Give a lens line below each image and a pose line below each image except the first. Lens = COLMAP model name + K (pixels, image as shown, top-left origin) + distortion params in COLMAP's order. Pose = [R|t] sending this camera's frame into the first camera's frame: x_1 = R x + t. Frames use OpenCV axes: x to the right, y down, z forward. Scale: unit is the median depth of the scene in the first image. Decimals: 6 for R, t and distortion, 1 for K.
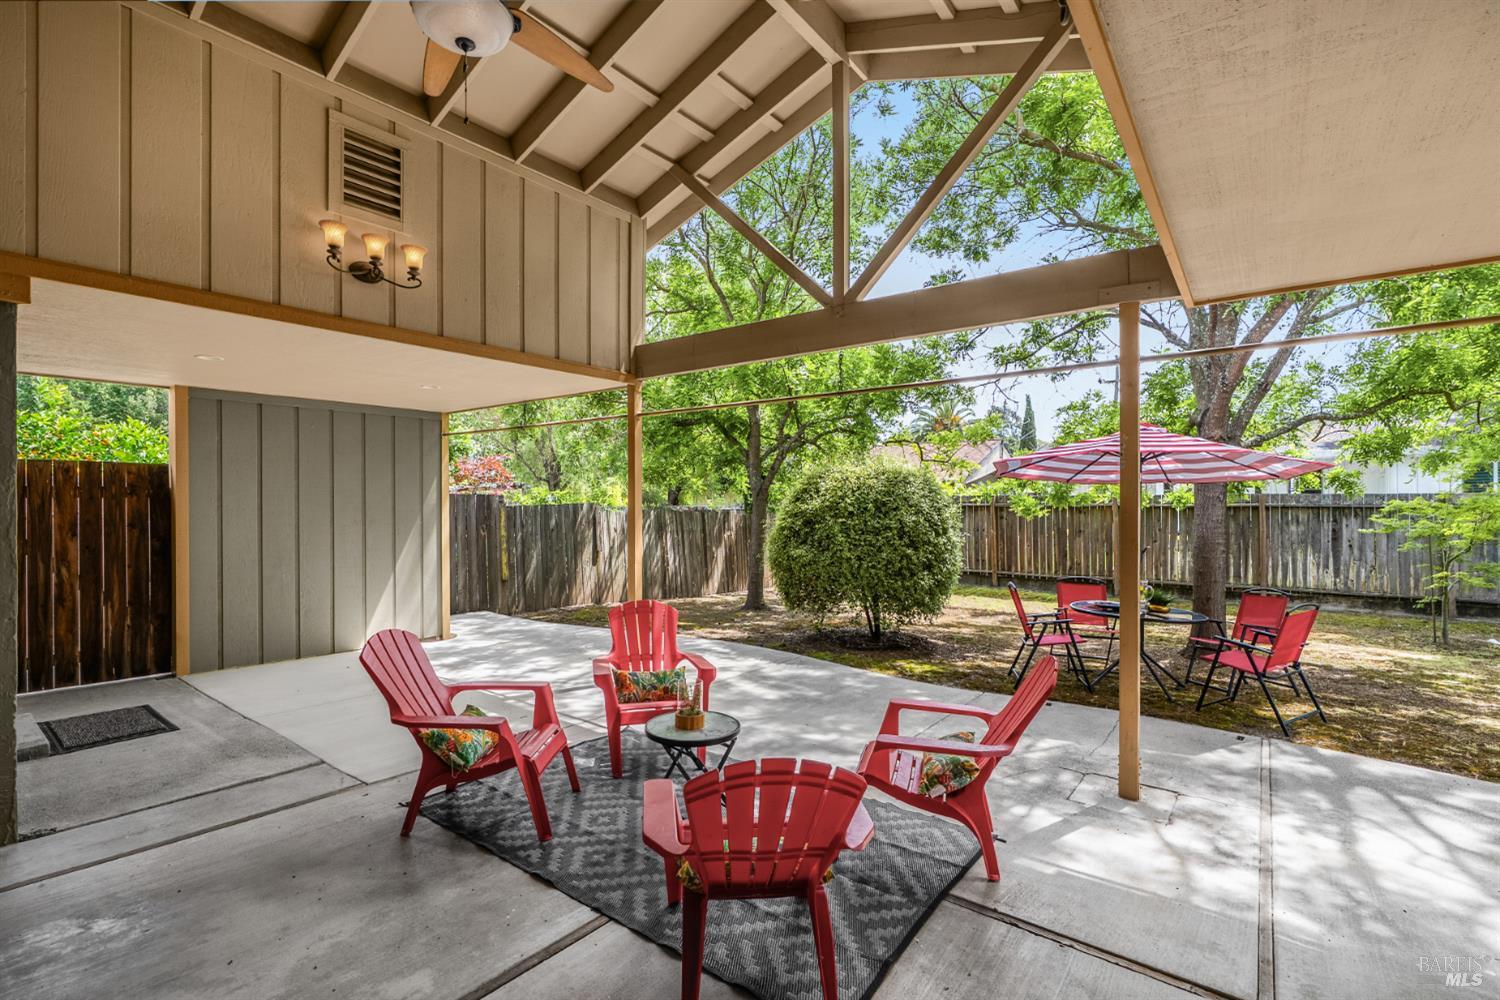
lens RADIAL K [[674.5, 0, 740.7], [0, 674.5, 493.8], [0, 0, 1]] dist [-0.007695, 0.001885]
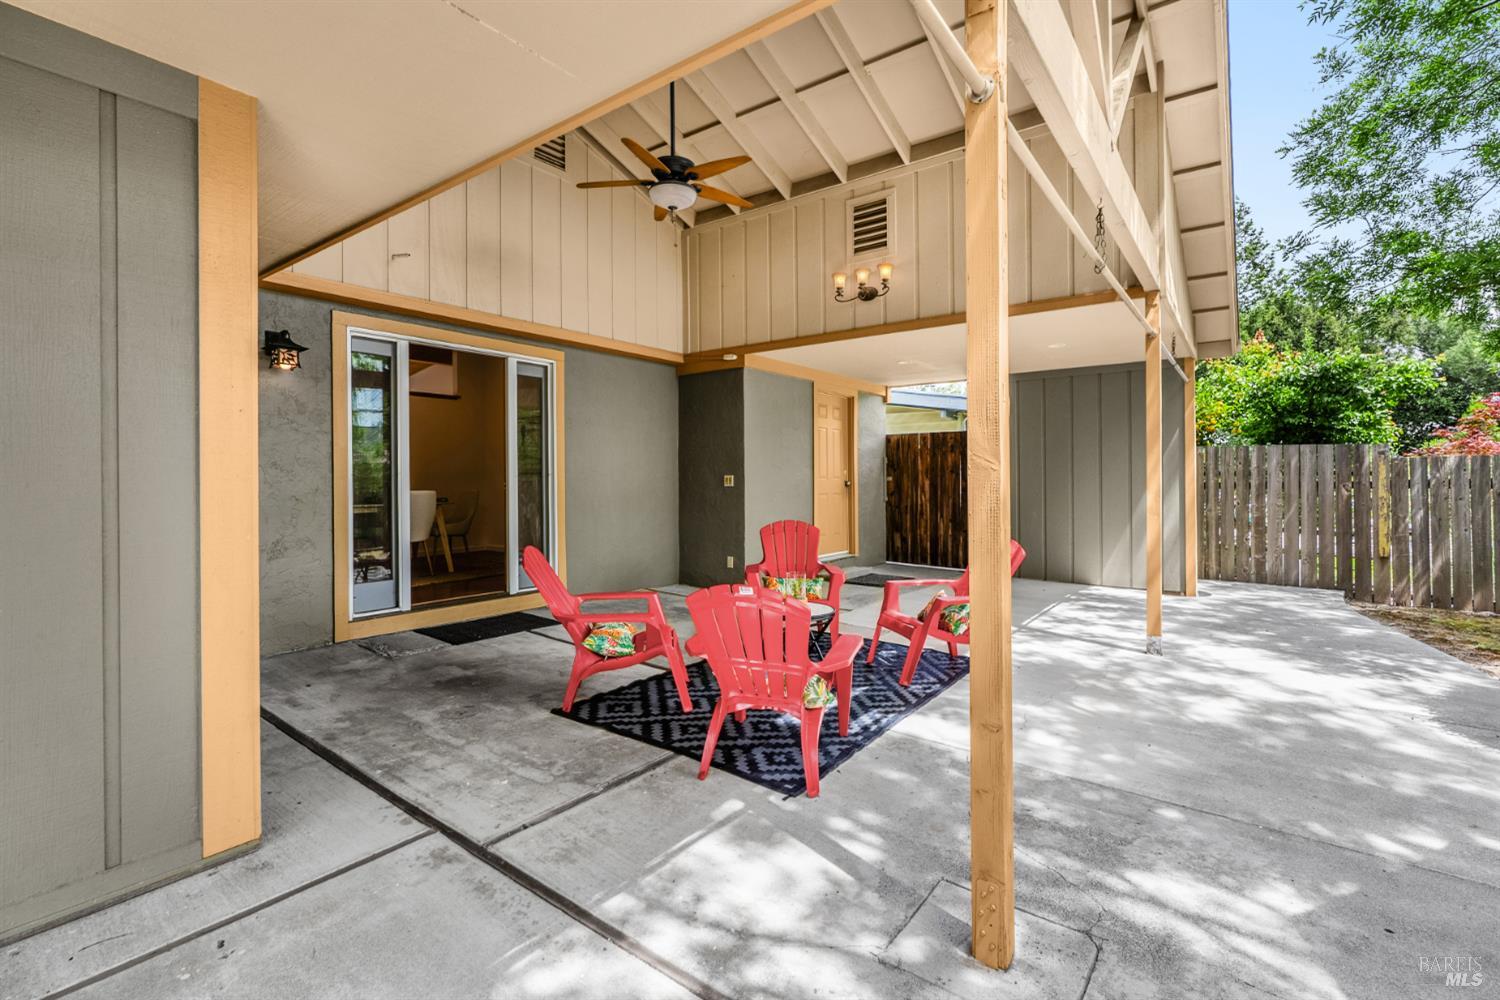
lens RADIAL K [[674.5, 0, 746.9], [0, 674.5, 474.3], [0, 0, 1]] dist [-0.007695, 0.001885]
pose [[0.000230, -0.003889, -0.999992, 0.712066], [0.011077, 0.999931, -0.003887, 0.057726], [0.999939, -0.011076, 0.000273, 0.543903]]
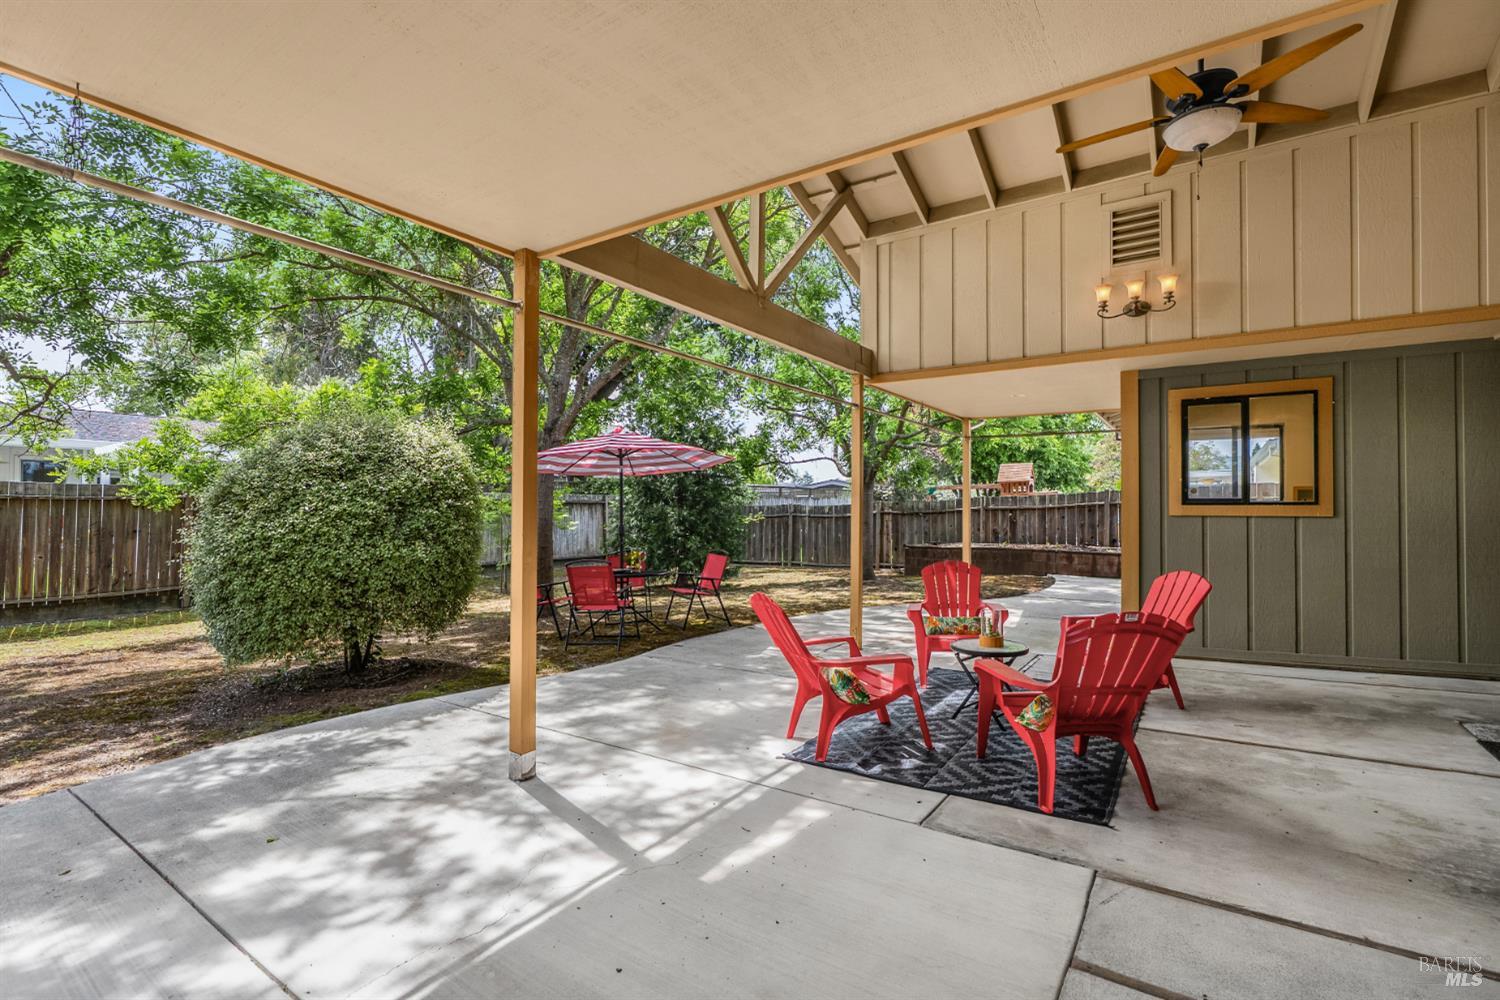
lens RADIAL K [[674.5, 0, 755.5], [0, 674.5, 497.0], [0, 0, 1]] dist [-0.007695, 0.001885]
pose [[-0.060388, 0.013514, 0.998084, -0.793752], [-0.012013, 0.999826, -0.014264, 0.050680], [-0.998103, -0.012852, -0.060215, 0.911167]]
